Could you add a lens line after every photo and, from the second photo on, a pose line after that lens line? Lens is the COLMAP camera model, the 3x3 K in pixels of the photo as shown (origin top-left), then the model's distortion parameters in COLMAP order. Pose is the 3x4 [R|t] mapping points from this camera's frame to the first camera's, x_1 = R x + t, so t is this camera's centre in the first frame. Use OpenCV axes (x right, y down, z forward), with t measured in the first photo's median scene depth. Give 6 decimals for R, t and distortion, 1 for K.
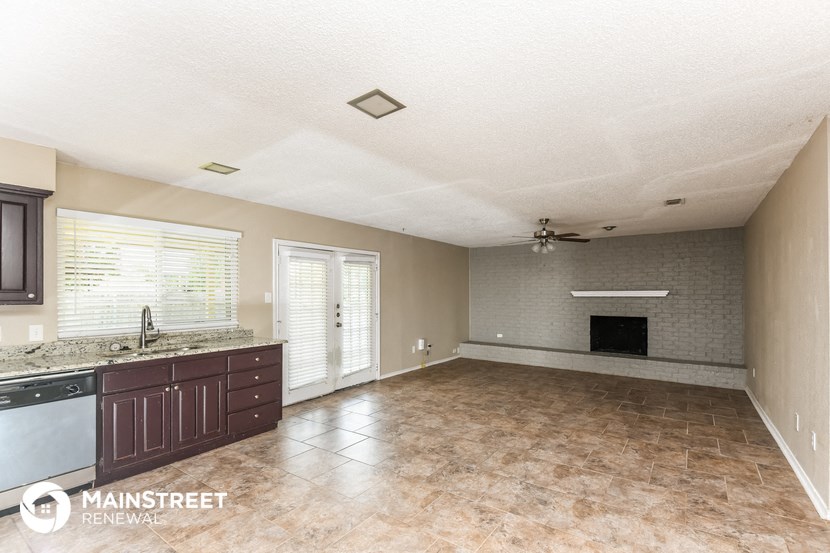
lens RADIAL K [[382.0, 0, 415.5], [0, 382.0, 295.9], [0, 0, 1]] dist [-0.001443, -0.003533]
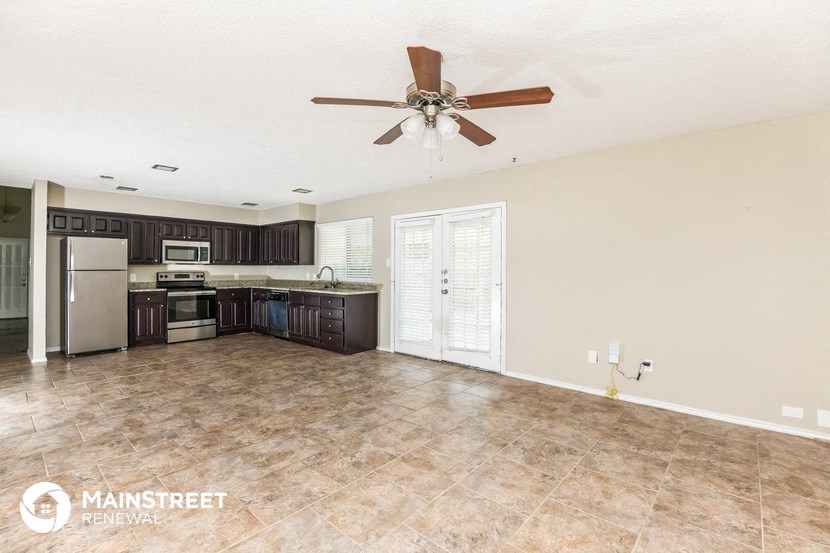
lens RADIAL K [[382.0, 0, 420.9], [0, 382.0, 260.2], [0, 0, 1]] dist [-0.001443, -0.003533]
pose [[-0.100594, -0.004114, -0.994919, 1.076846], [0.002092, 0.999988, -0.004346, 0.003102], [0.994925, -0.002518, -0.100584, 1.500380]]
